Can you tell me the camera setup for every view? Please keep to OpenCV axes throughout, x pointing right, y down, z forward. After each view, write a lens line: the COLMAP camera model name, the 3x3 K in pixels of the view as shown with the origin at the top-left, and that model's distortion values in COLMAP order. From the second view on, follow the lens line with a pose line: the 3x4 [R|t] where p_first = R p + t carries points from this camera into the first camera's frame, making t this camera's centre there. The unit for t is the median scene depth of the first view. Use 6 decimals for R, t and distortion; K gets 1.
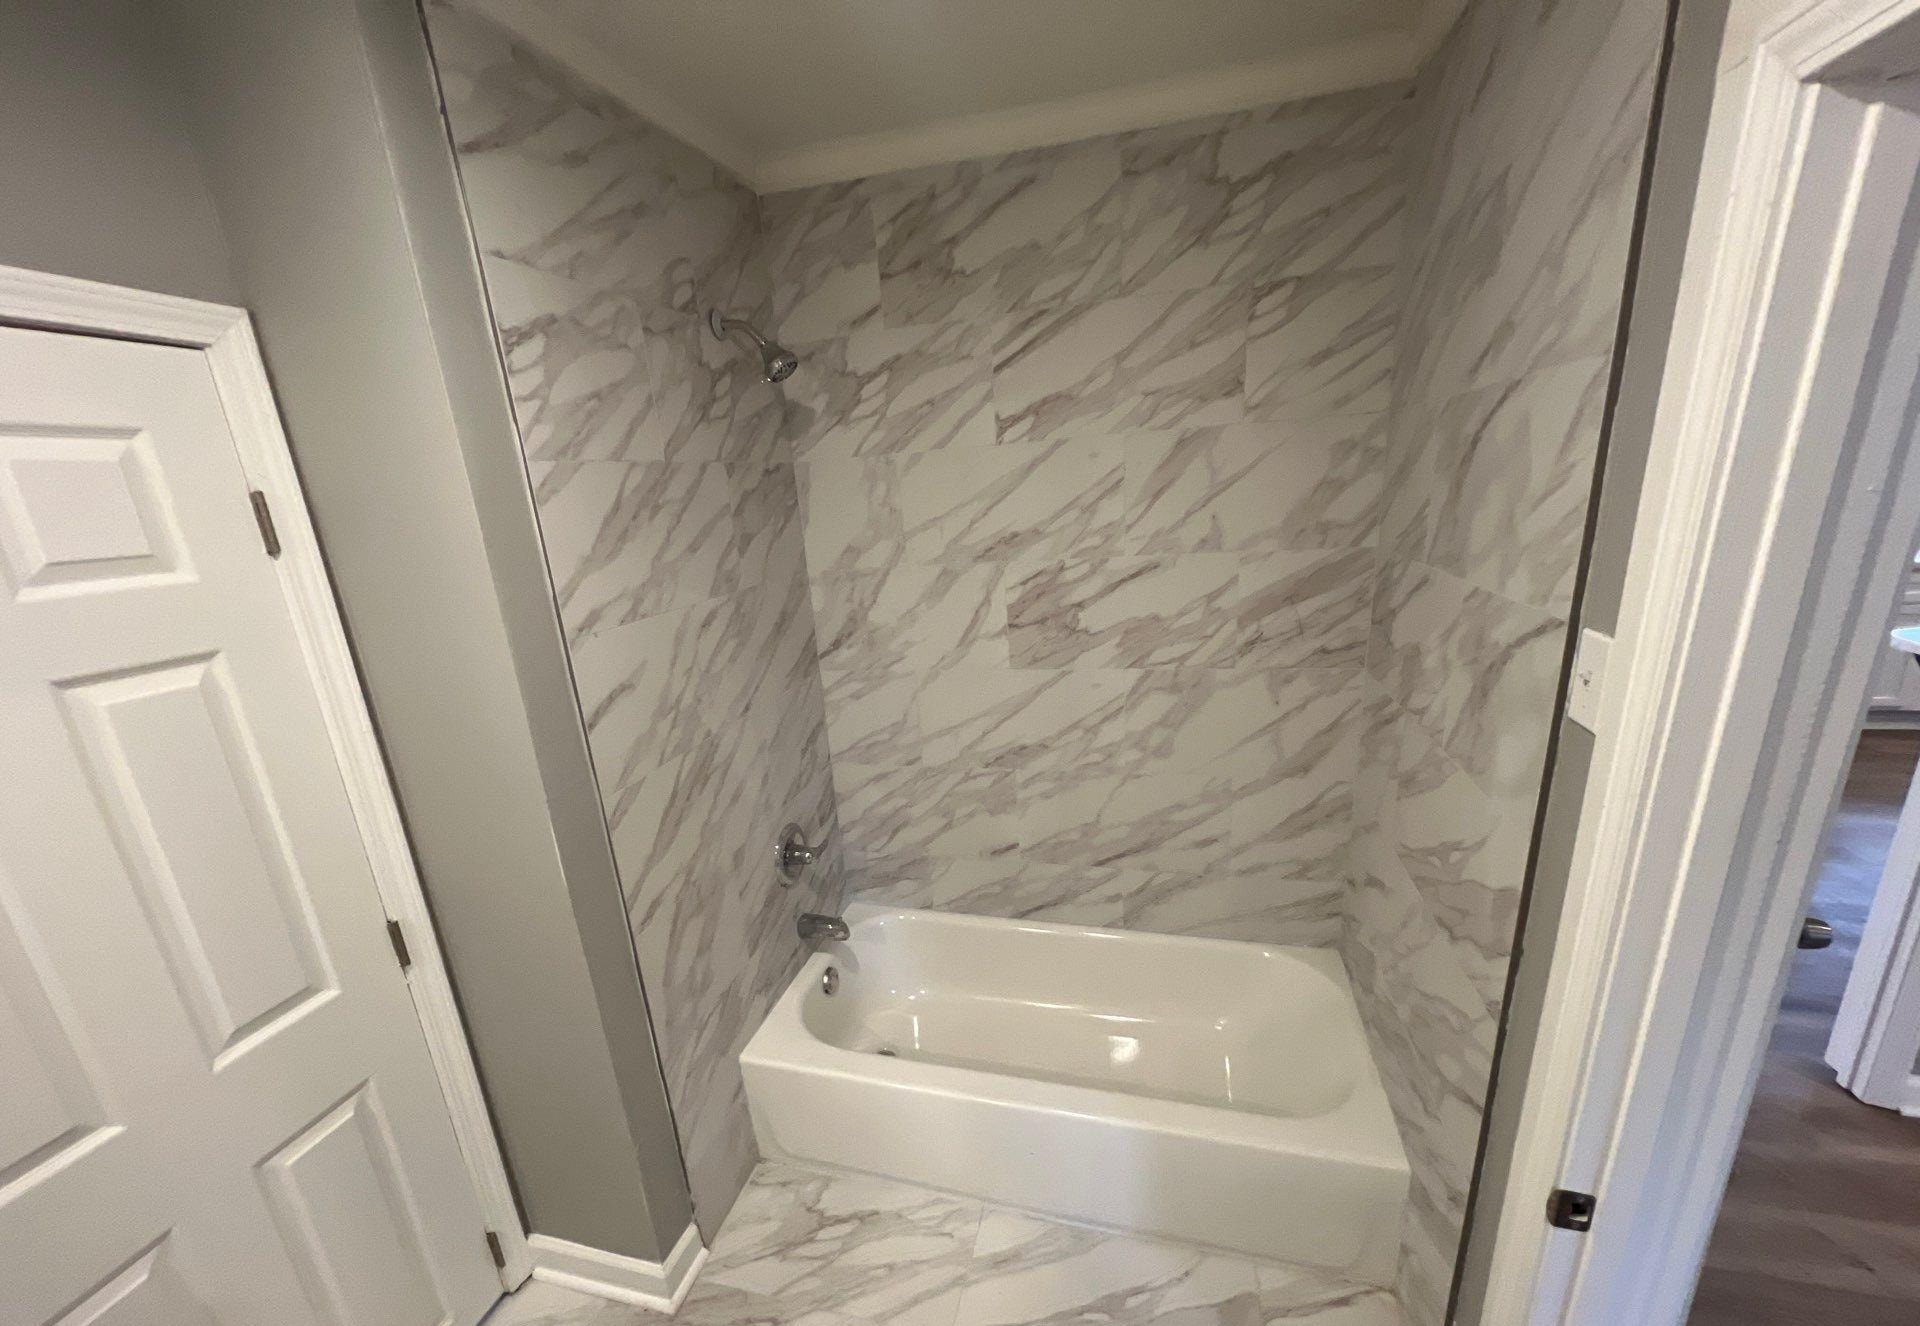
lens RADIAL K [[767.2, 0, 960.0], [0, 767.2, 728.1], [0, 0, 1]] dist [0.001910, -0.001003]
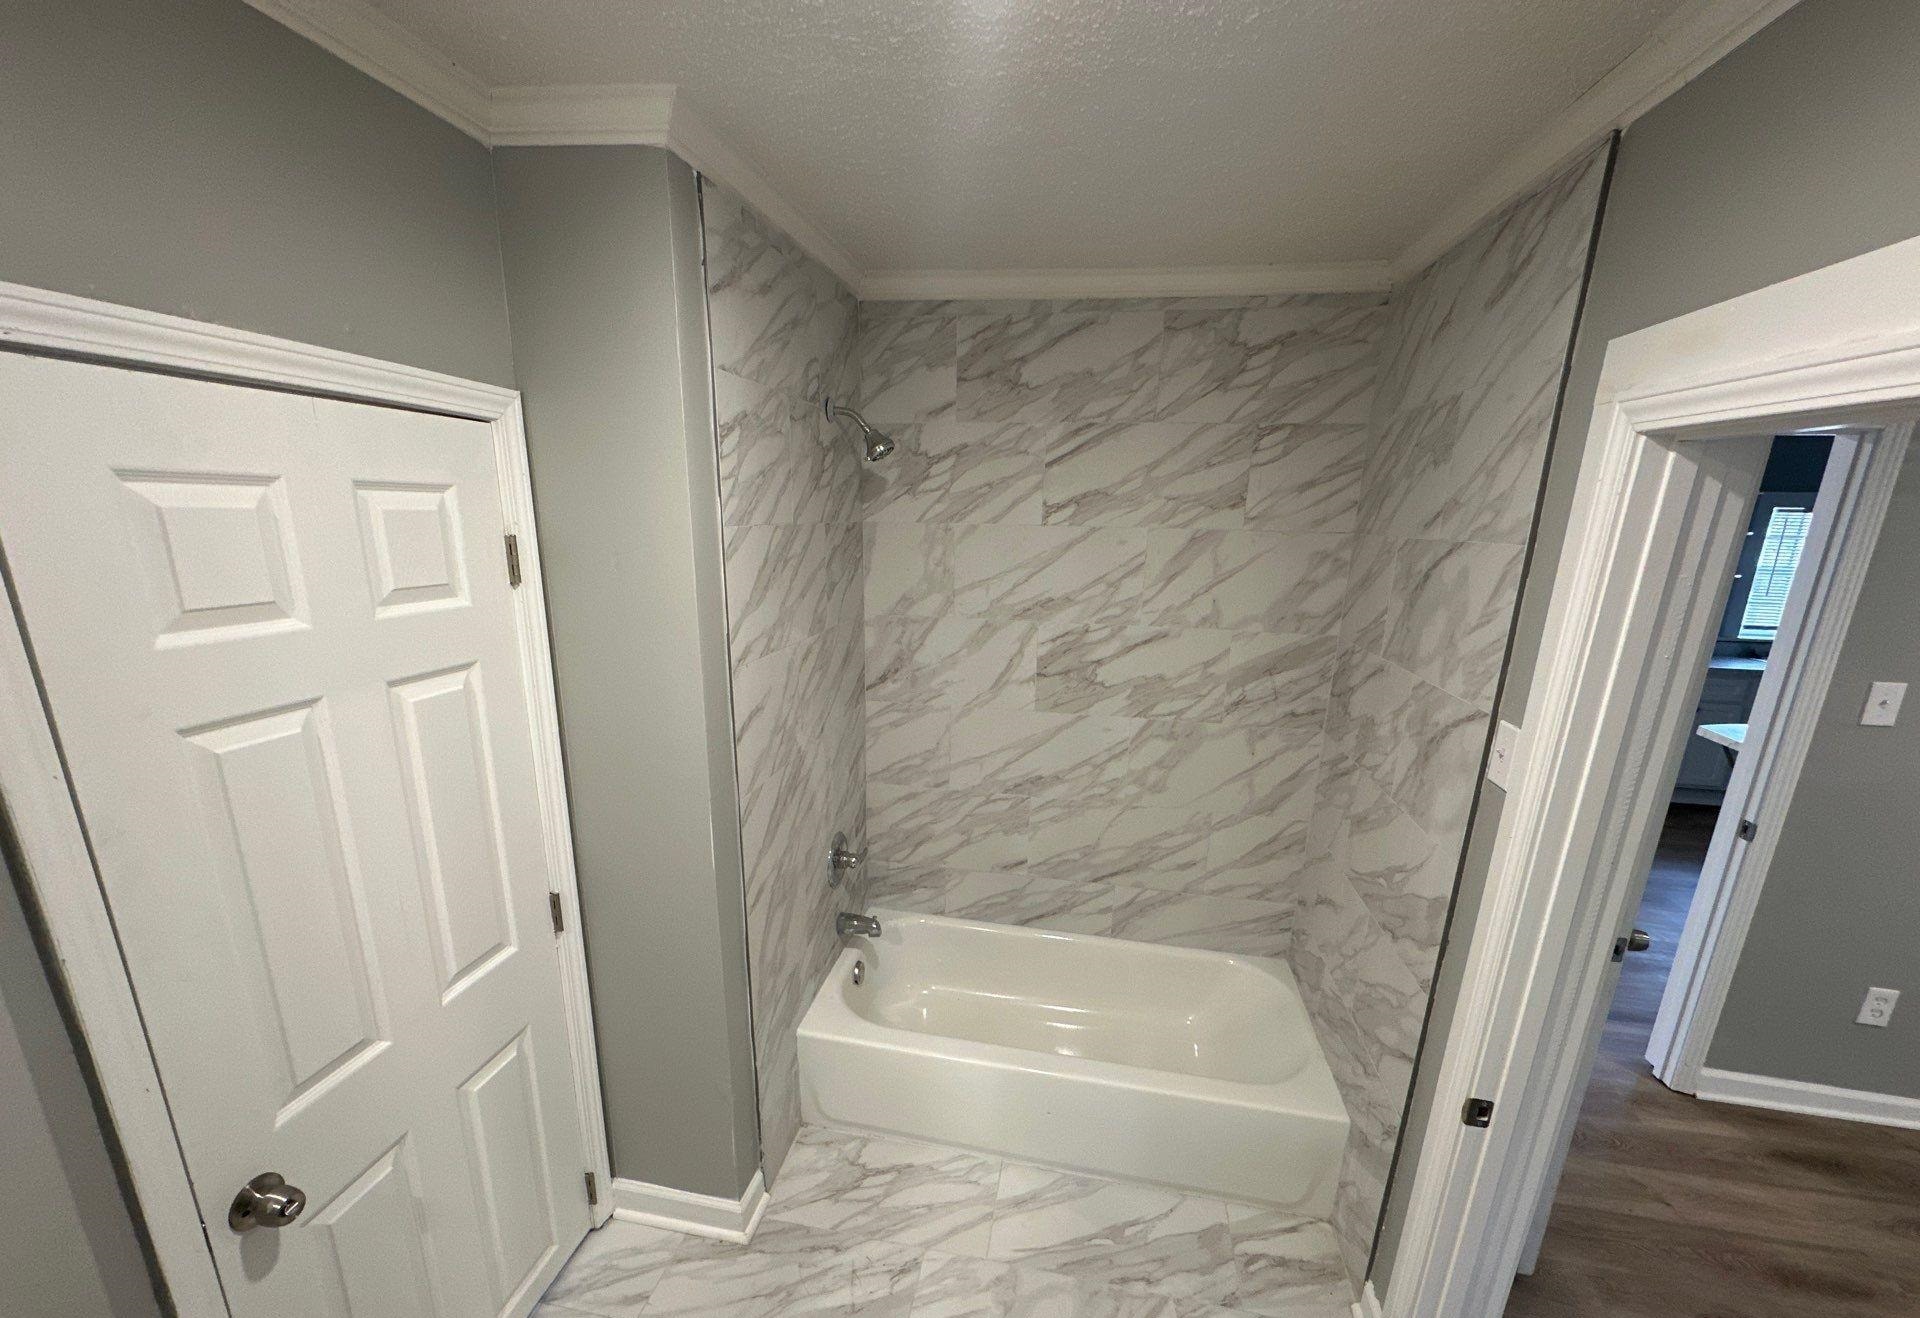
lens RADIAL K [[772.8, 0, 956.7], [0, 772.8, 735.1], [0, 0, 1]] dist [-0.001537, 0.000488]
pose [[0.992865, 0.064090, 0.100555, -0.202485], [-0.061235, 0.997635, -0.031223, 0.005817], [-0.102318, 0.024843, 0.994441, -0.201346]]
